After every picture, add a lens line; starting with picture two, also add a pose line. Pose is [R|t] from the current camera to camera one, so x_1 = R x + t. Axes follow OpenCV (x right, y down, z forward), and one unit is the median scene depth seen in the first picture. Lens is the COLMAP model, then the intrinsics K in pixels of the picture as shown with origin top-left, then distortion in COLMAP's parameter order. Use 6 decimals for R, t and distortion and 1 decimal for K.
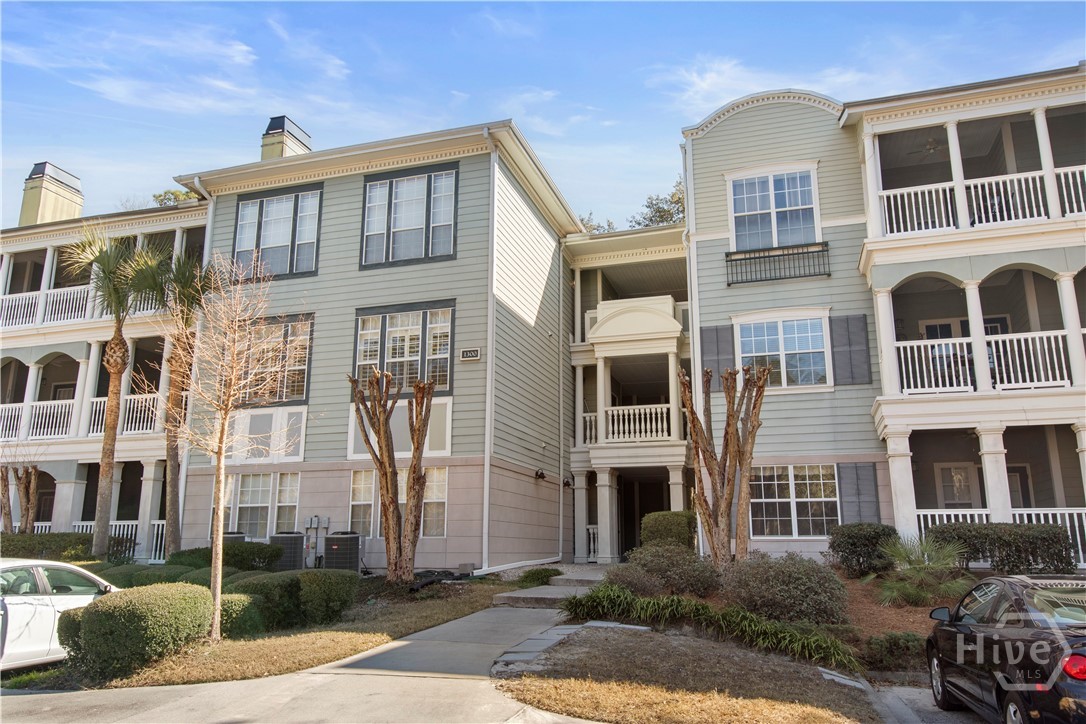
lens RADIAL K [[795.0, 0, 546.6], [0, 795.0, 363.1], [0, 0, 1]] dist [0.000602, -0.001409]
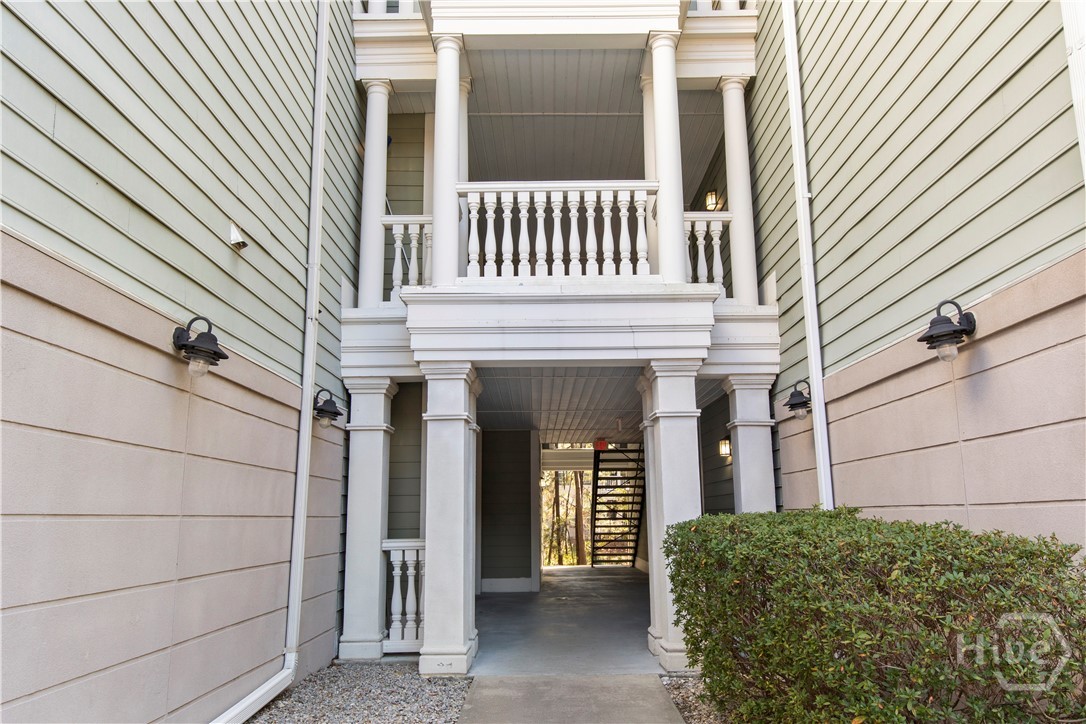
lens RADIAL K [[795.0, 0, 546.6], [0, 795.0, 363.1], [0, 0, 1]] dist [0.000602, -0.001409]
pose [[0.958244, 0.041781, 0.282884, 0.018853], [-0.051863, 0.998255, 0.028241, 0.118166], [-0.281211, -0.041733, 0.958738, 0.673371]]
